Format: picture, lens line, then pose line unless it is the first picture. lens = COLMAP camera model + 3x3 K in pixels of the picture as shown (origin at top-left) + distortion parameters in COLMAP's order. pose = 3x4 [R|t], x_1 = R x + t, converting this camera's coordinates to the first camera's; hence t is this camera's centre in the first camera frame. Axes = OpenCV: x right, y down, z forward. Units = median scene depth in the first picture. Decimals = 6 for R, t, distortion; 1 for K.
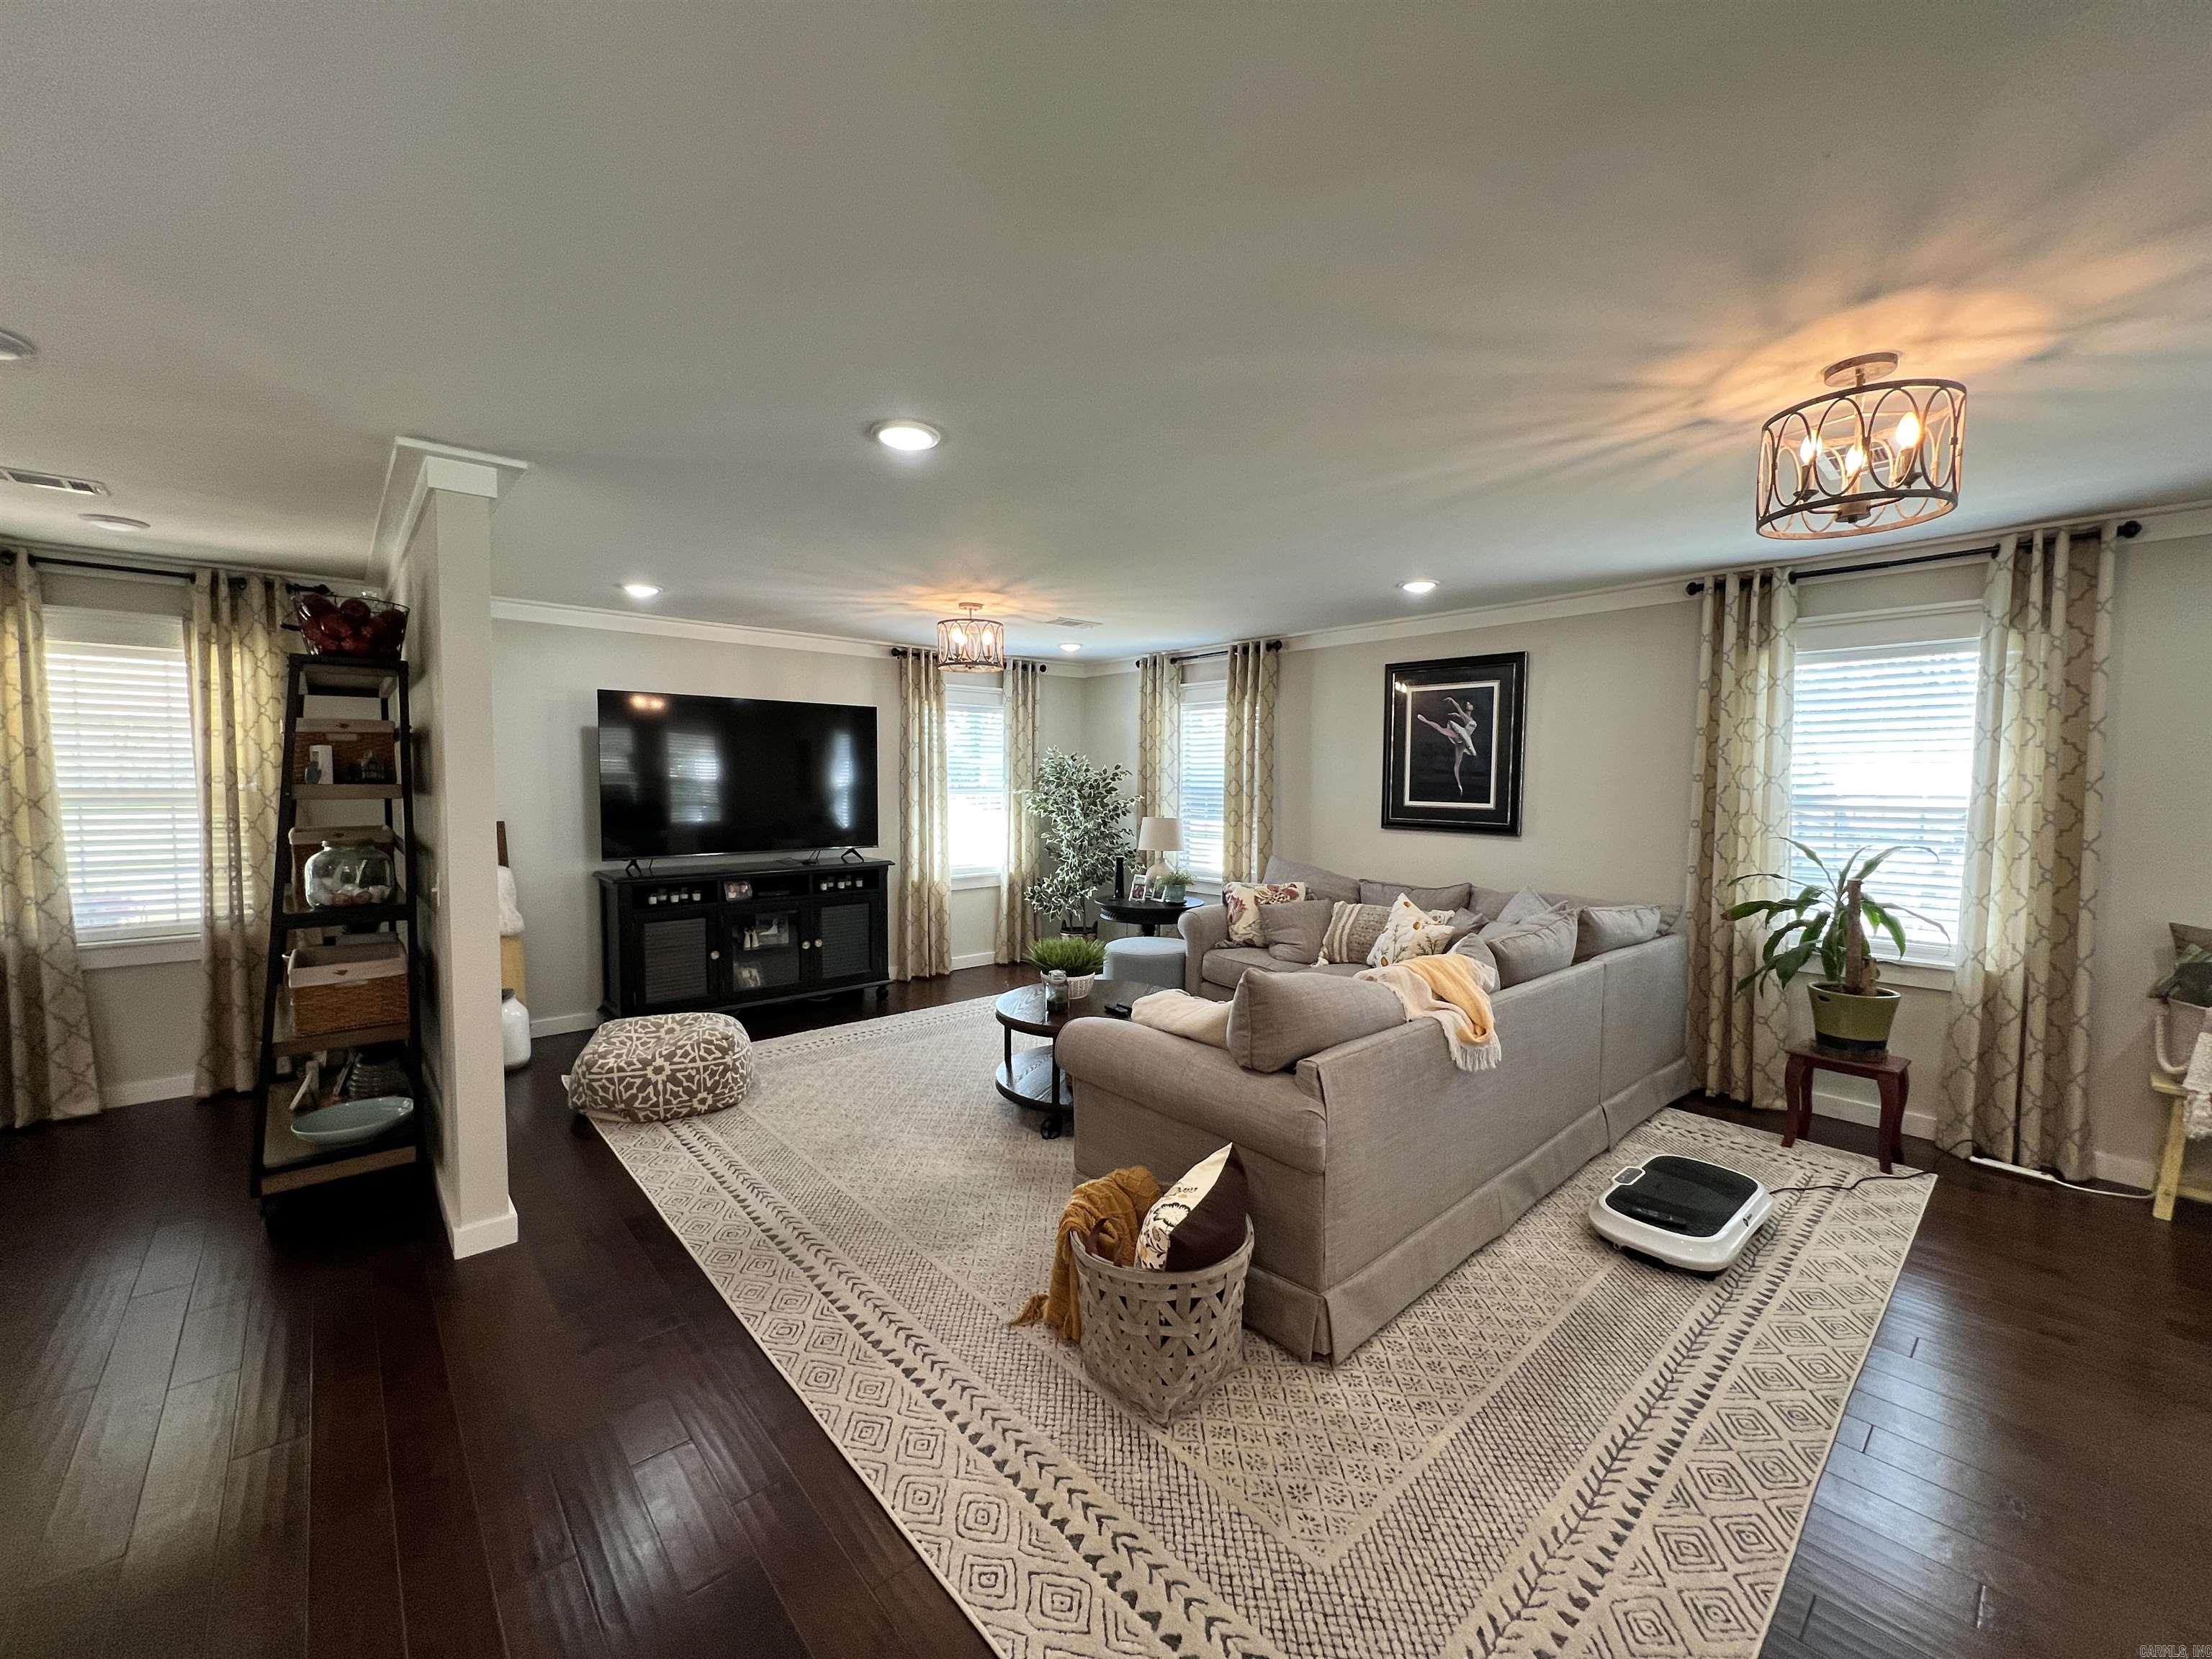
lens RADIAL K [[882.1, 0, 1111.3], [0, 882.1, 826.5], [0, 0, 1]] dist [-0.006635, 0.000385]
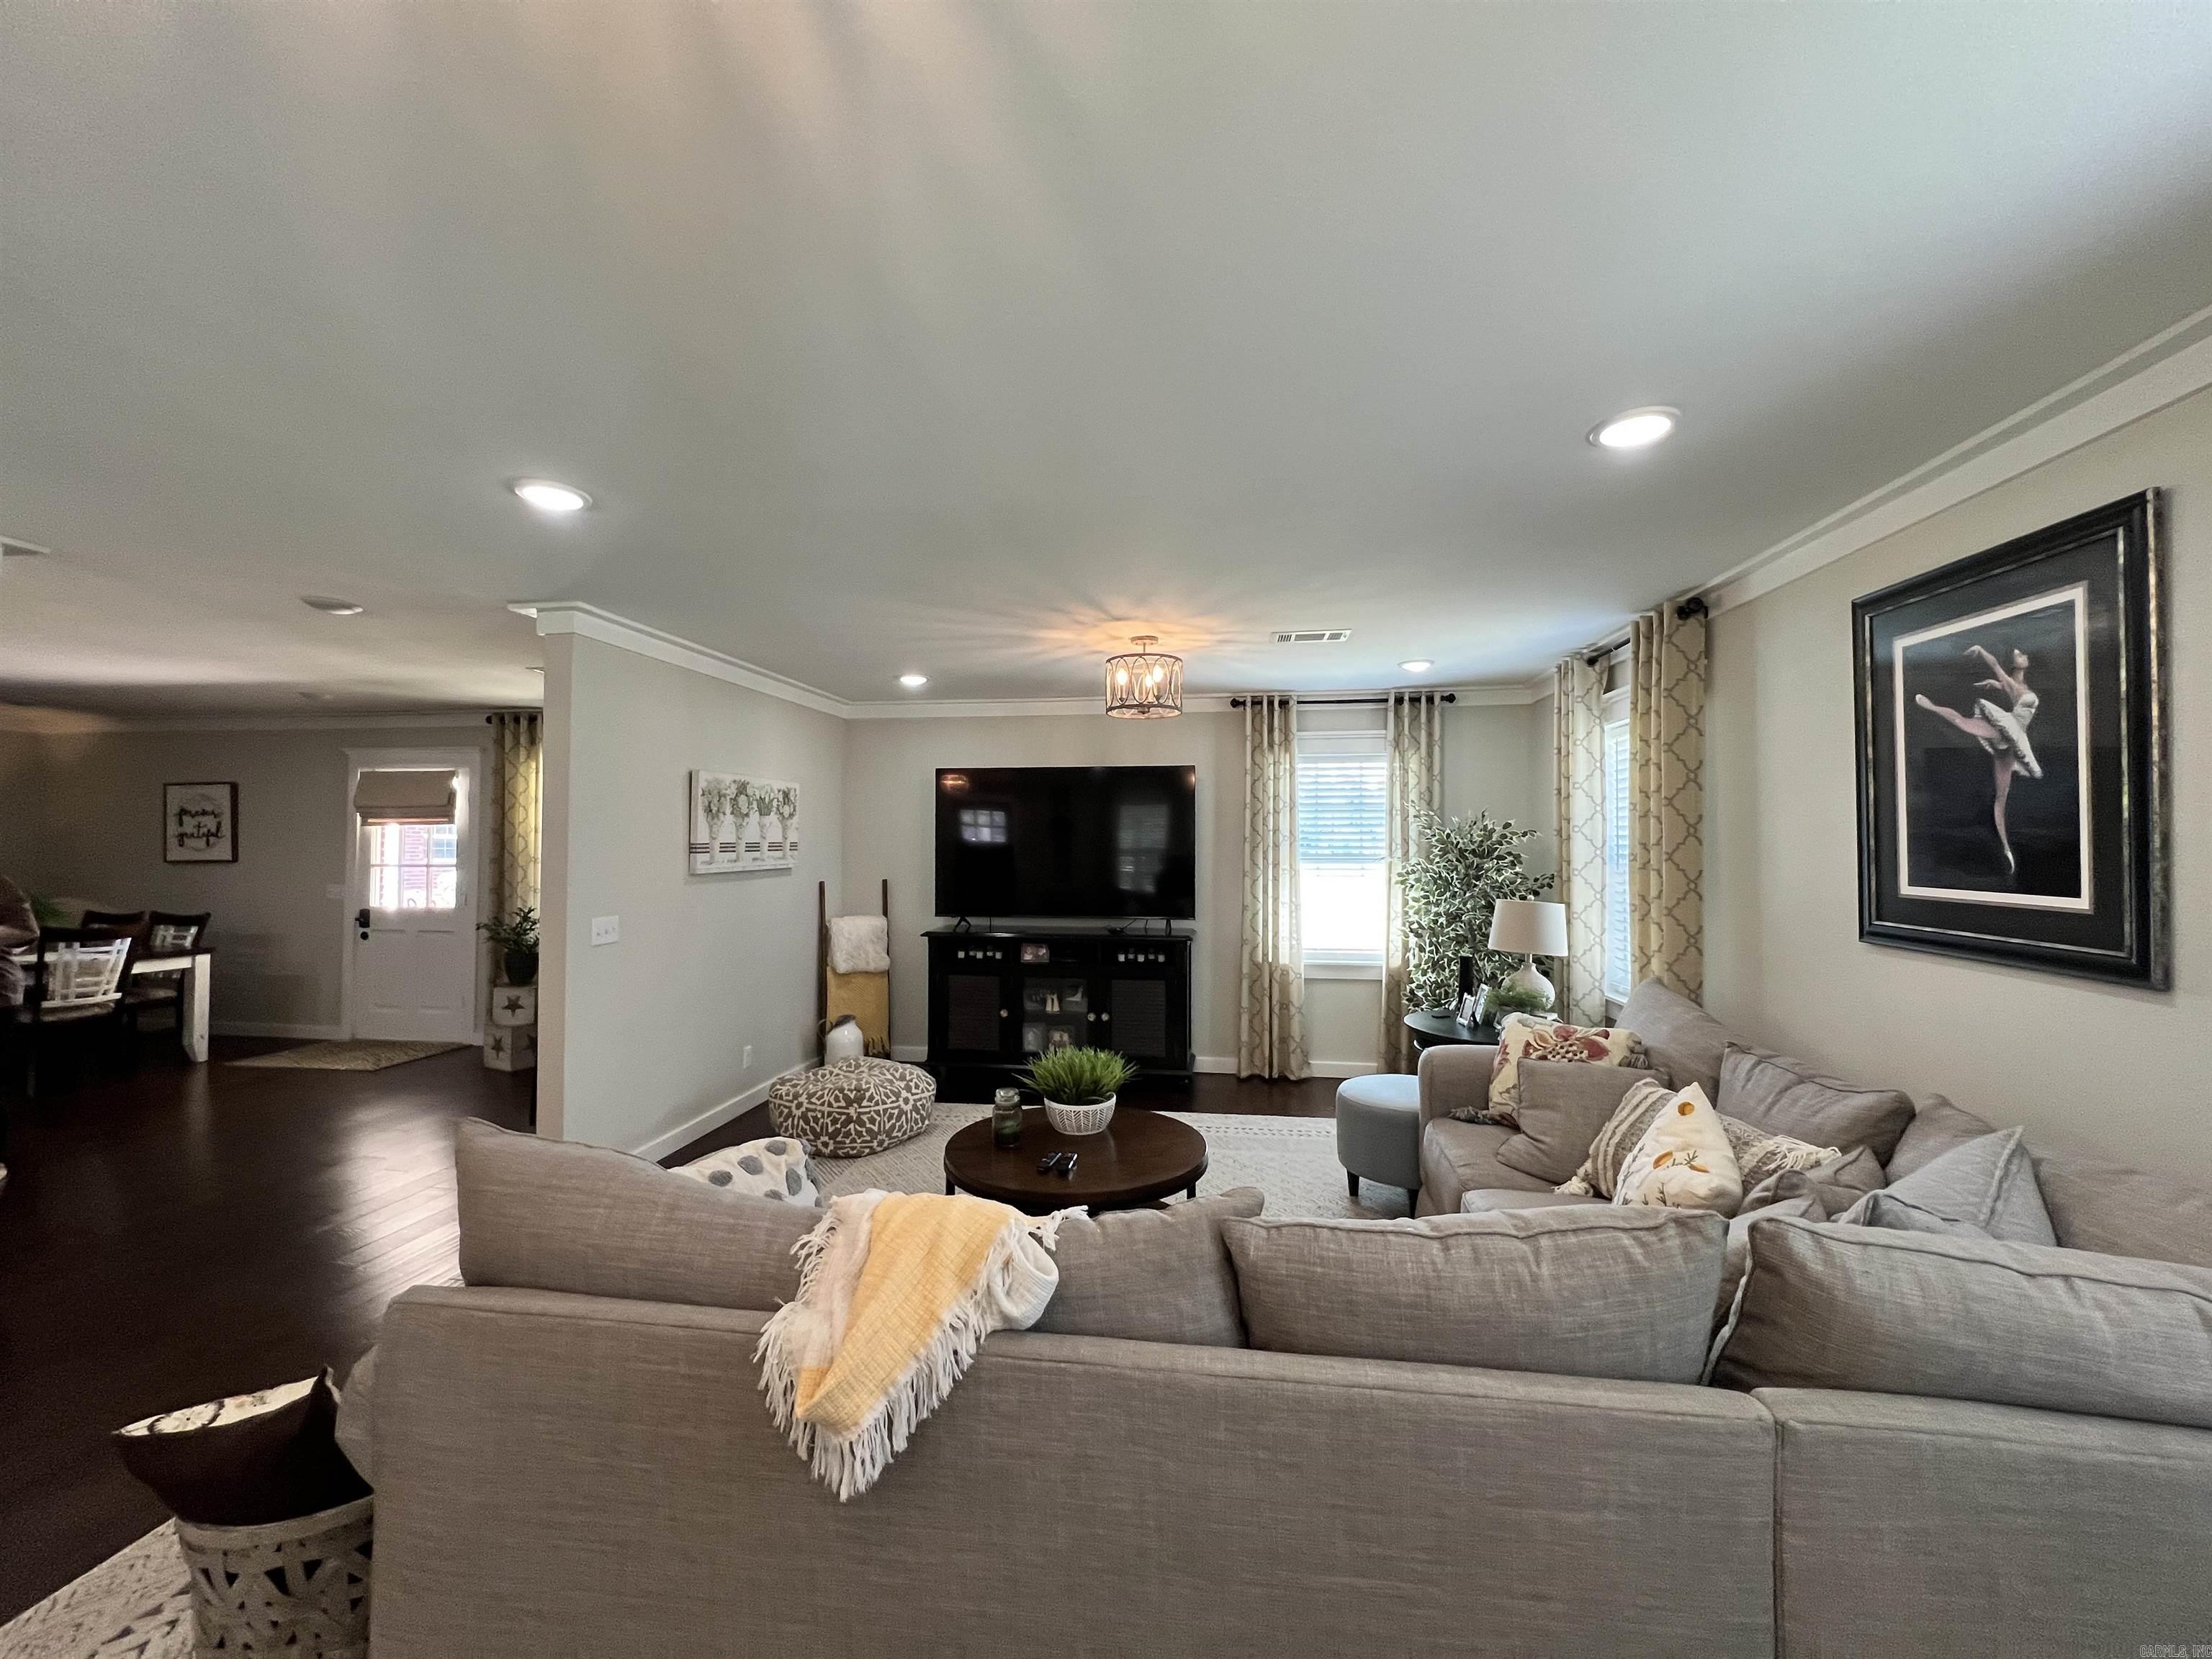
lens RADIAL K [[882.1, 0, 1111.3], [0, 882.1, 826.5], [0, 0, 1]] dist [-0.006635, 0.000385]
pose [[0.640150, -0.020785, -0.767969, 0.464454], [-0.038432, 0.997516, -0.059033, -0.019022], [0.767288, 0.067304, 0.637761, 0.439147]]
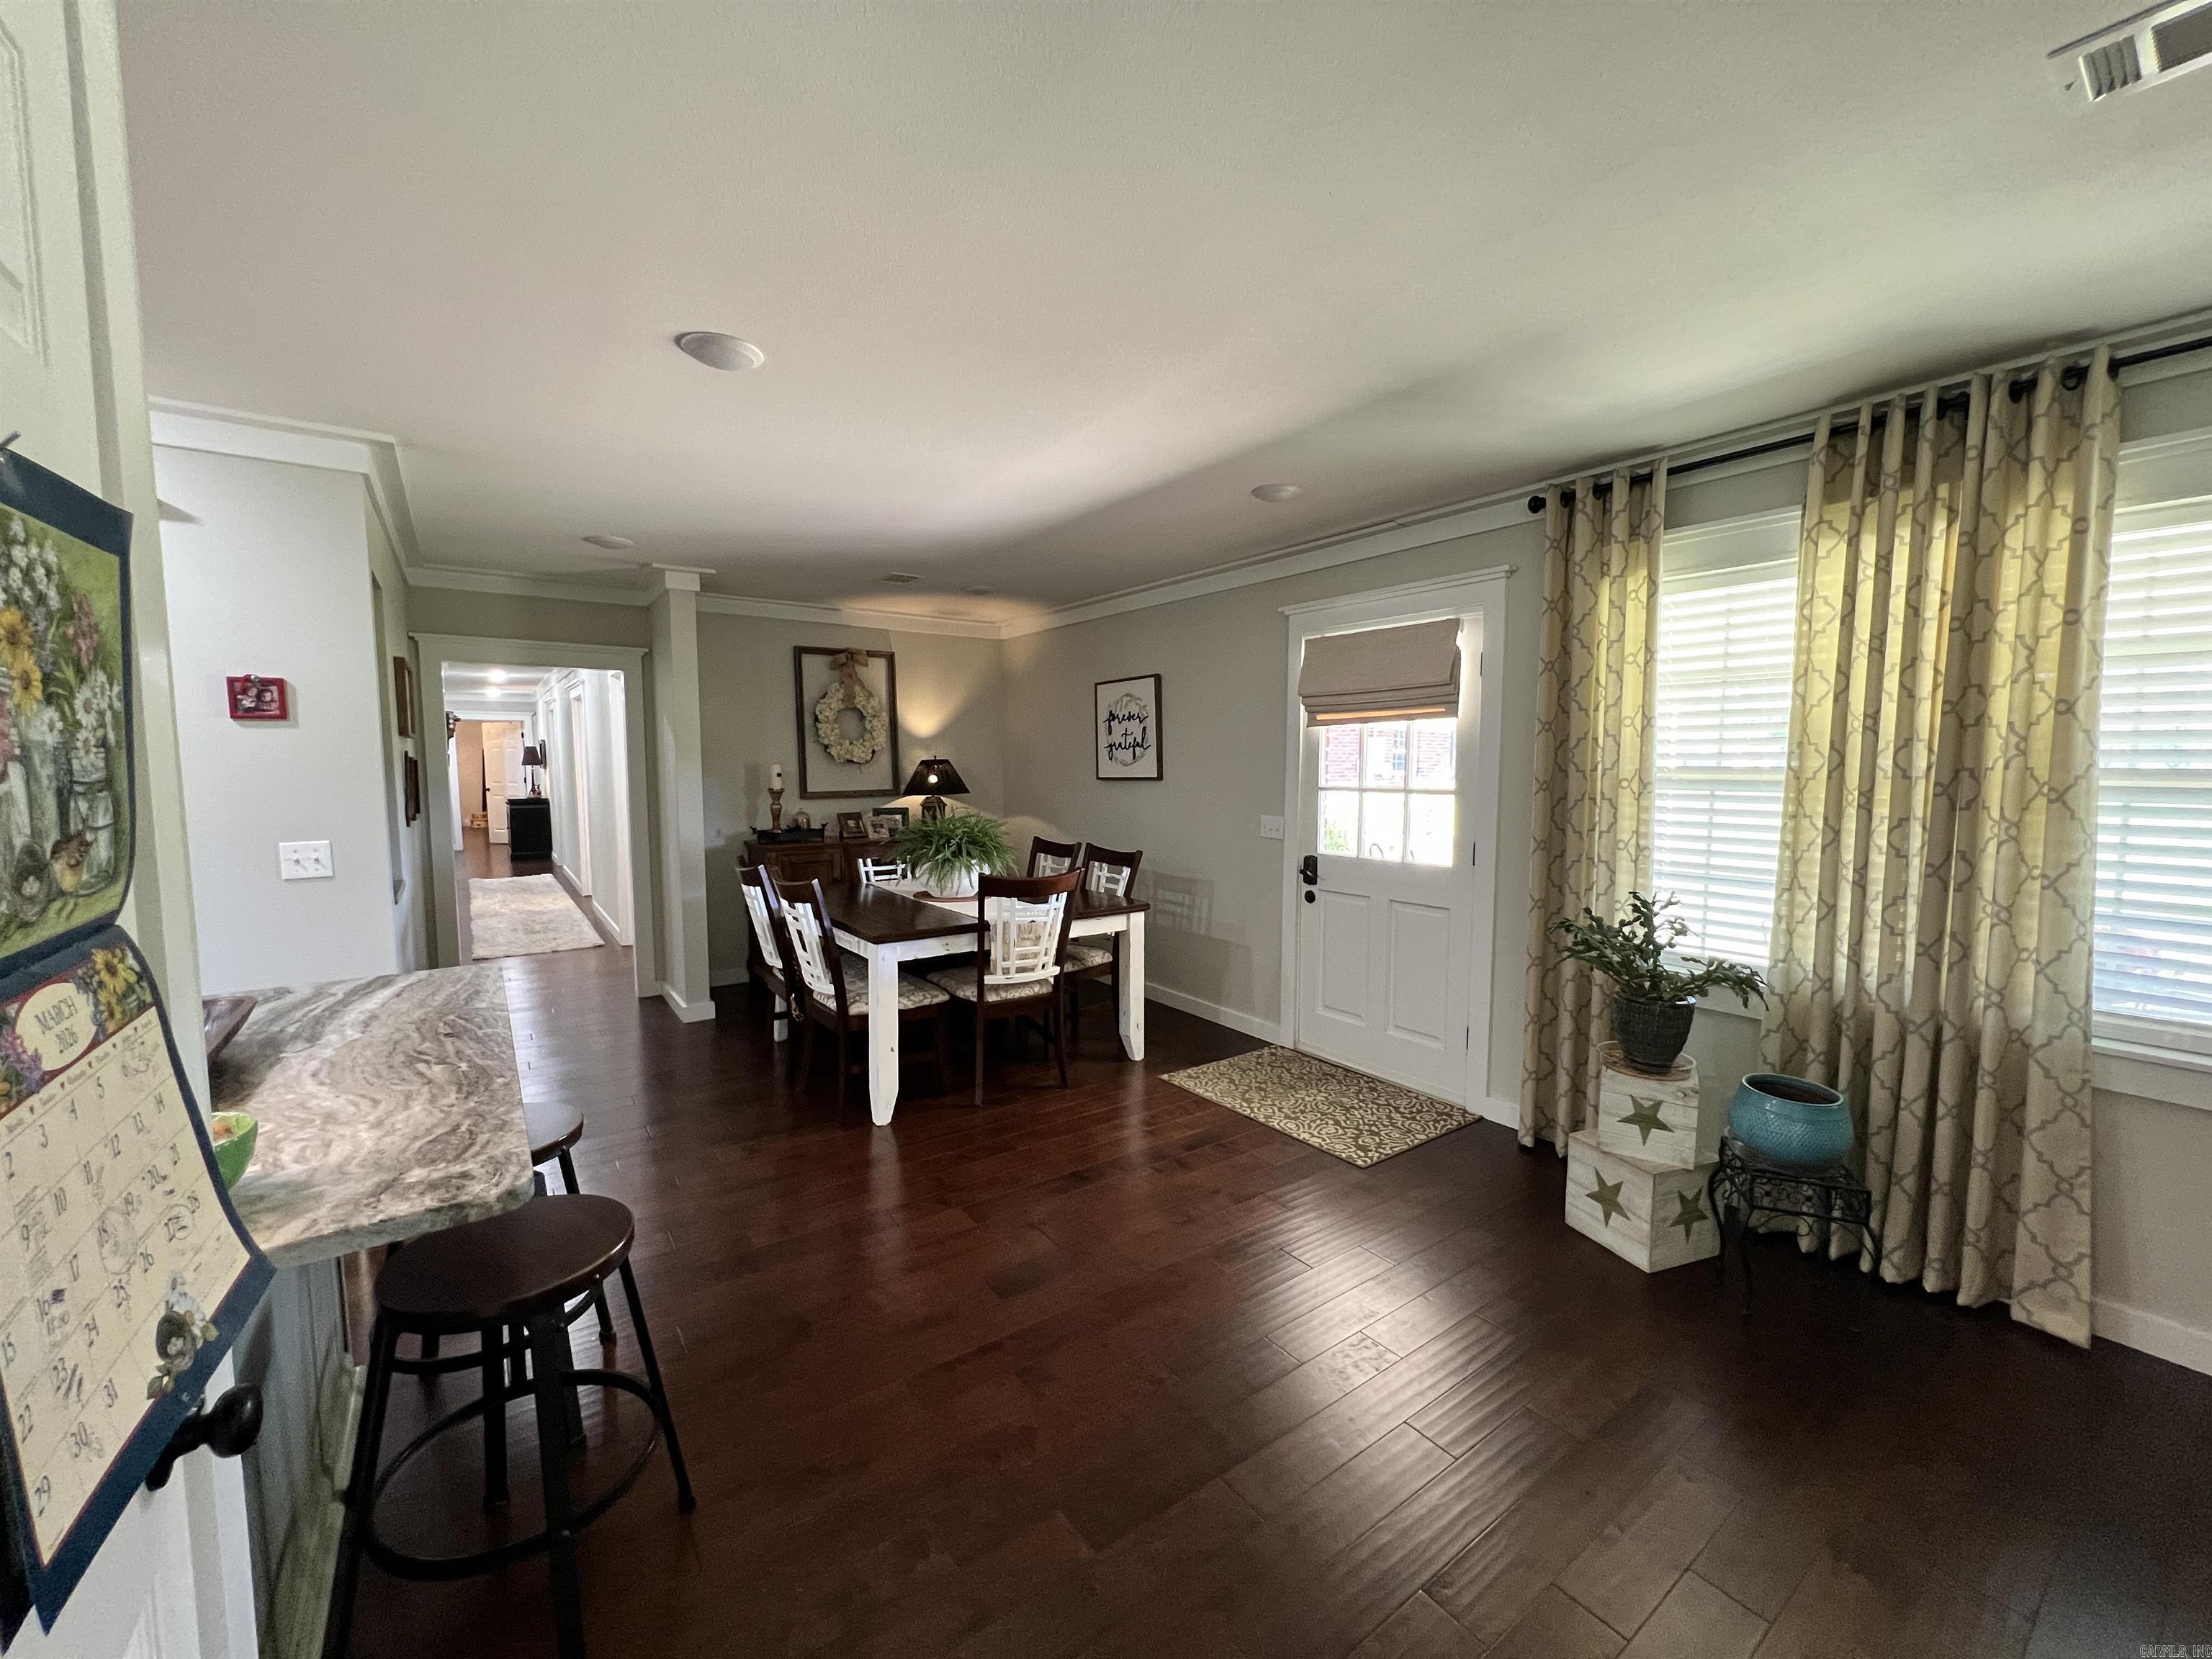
lens RADIAL K [[901.6, 0, 1098.9], [0, 901.6, 836.7], [0, 0, 1]] dist [0.004548, -0.000204]
pose [[-0.127466, 0.081582, -0.988482, -0.406413], [-0.048487, 0.994907, 0.088365, -0.015758], [0.990657, 0.059192, -0.122861, 0.325835]]
